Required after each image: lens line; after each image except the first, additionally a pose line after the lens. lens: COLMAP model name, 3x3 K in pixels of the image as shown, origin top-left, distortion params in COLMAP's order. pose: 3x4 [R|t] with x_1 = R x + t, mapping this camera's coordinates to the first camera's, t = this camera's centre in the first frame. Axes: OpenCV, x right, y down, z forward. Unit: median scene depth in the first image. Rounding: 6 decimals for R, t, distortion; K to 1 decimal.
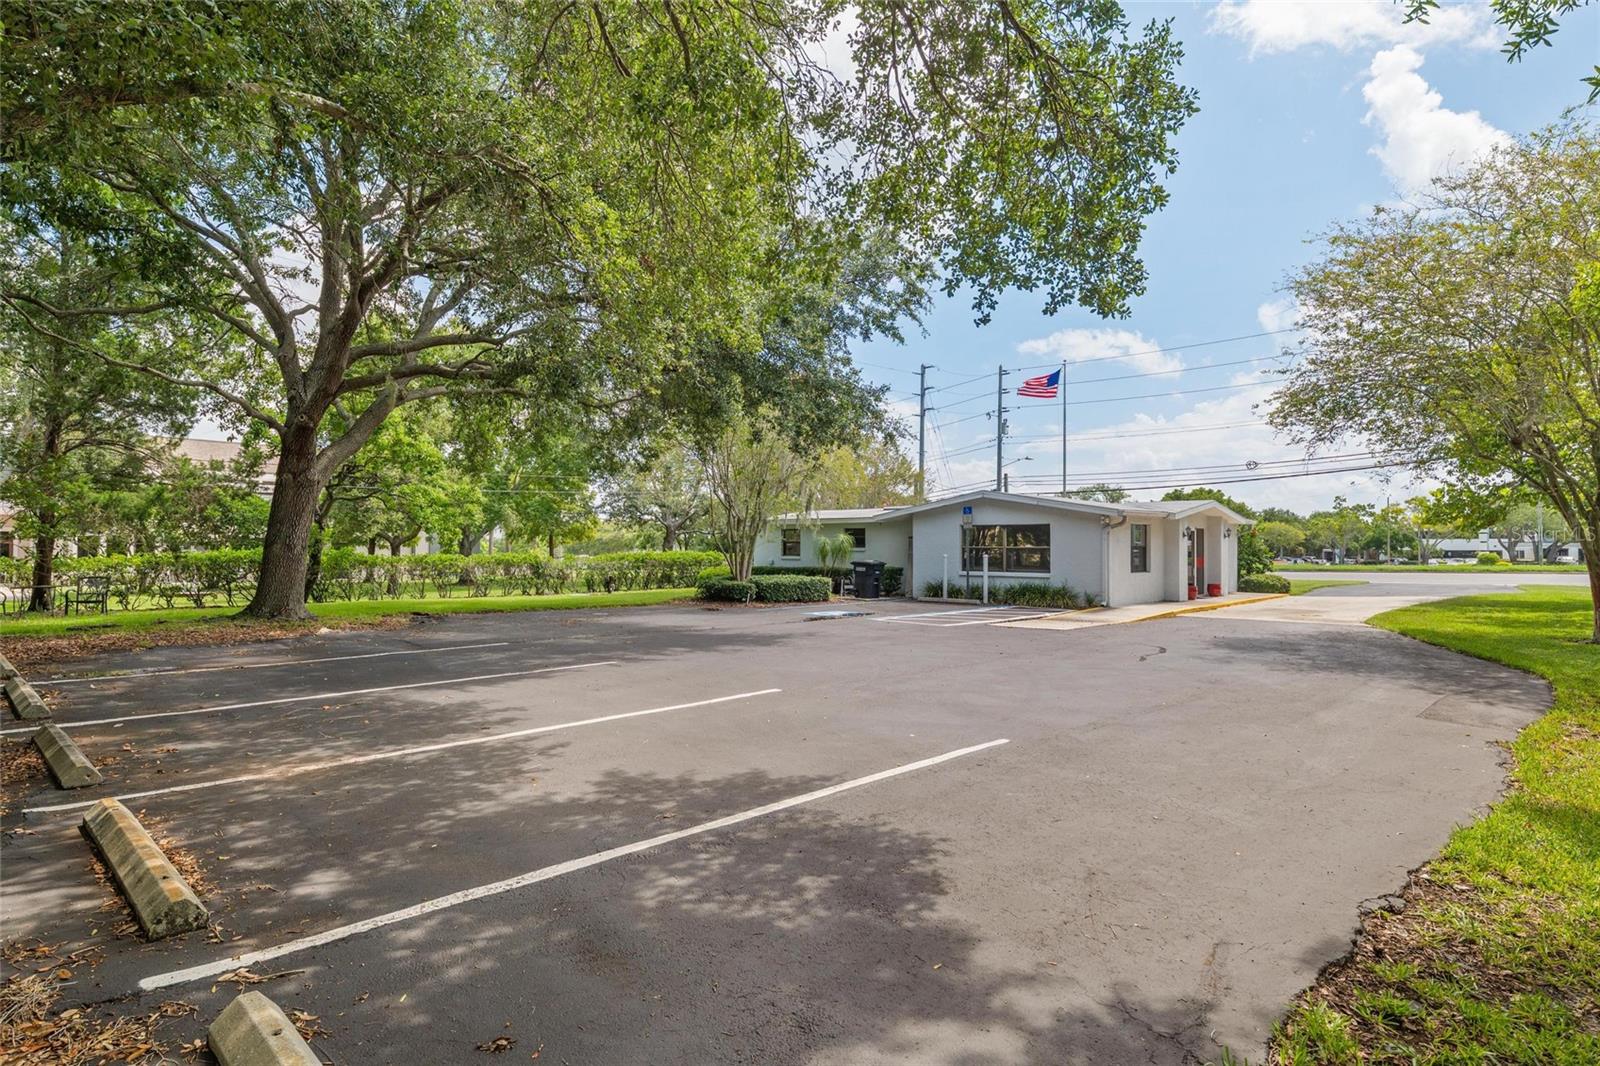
lens RADIAL K [[869.0, 0, 825.6], [0, 869.0, 542.9], [0, 0, 1]] dist [-0.000511, -0.000789]
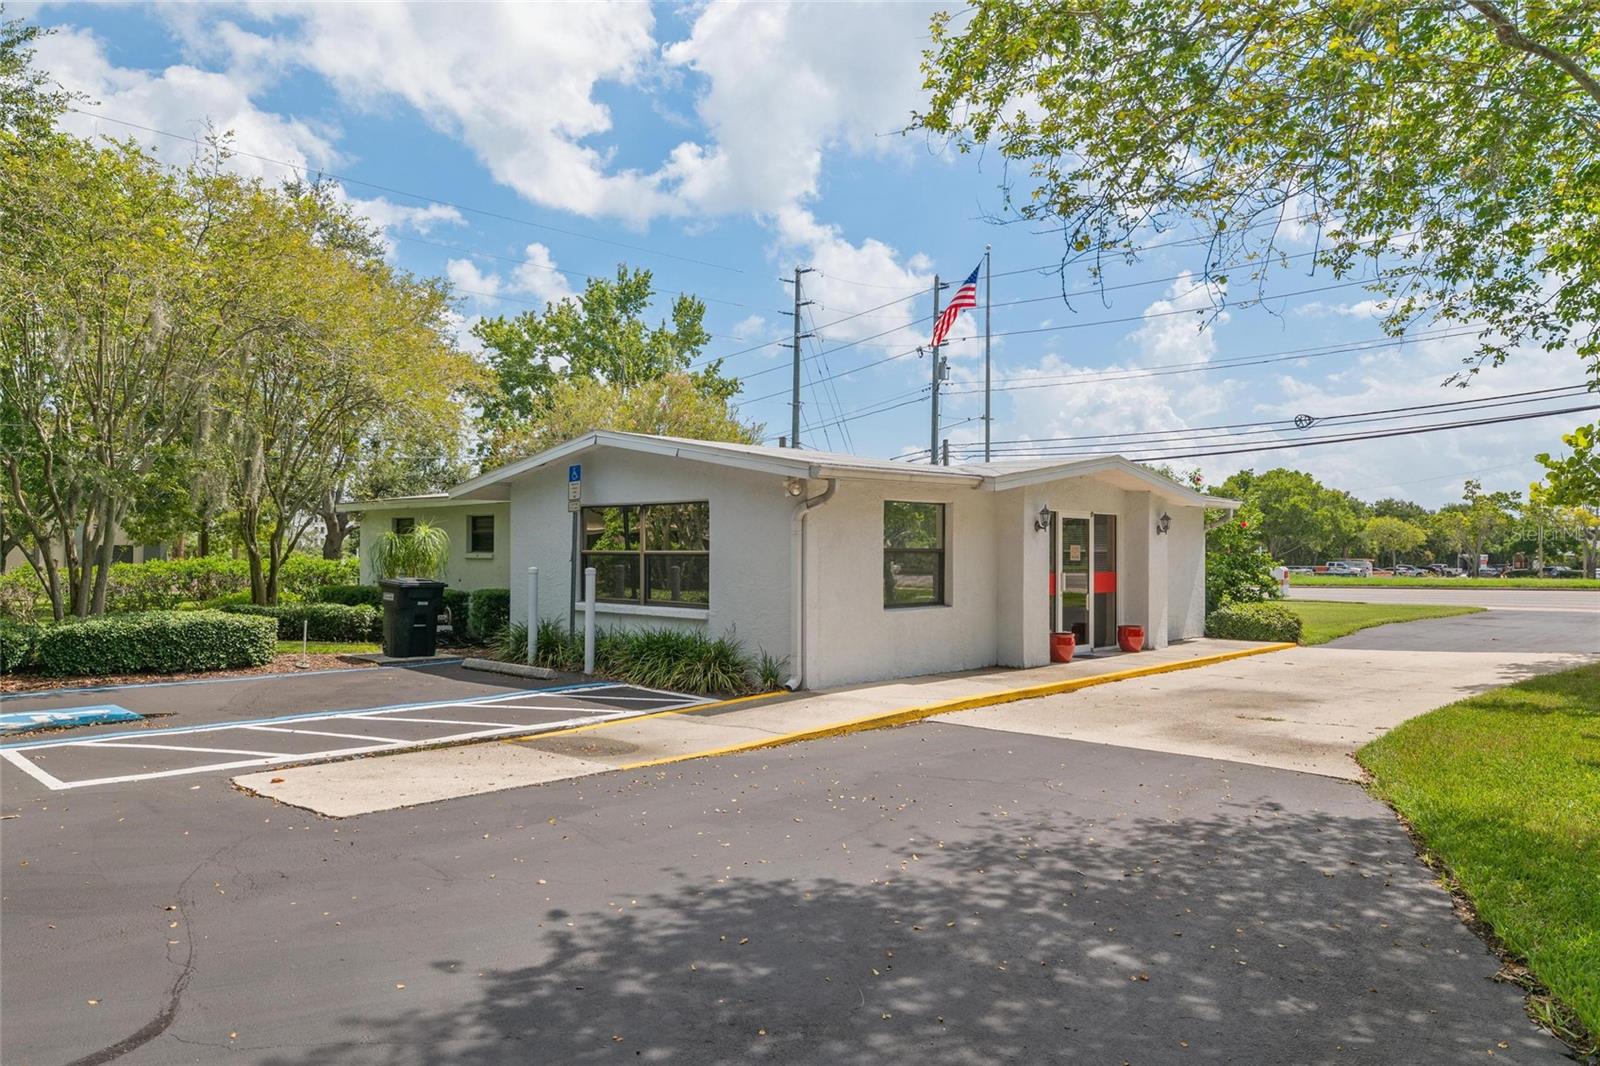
lens RADIAL K [[1145.1, 0, 800.0], [0, 1145.1, 533.0], [0, 0, 1]] dist [0.001301, -0.000457]
pose [[0.999994, 0.000275, -0.003518, 0.234843], [-0.000316, 0.999934, -0.011516, 0.001459], [0.003515, 0.011517, 0.999928, 0.311499]]
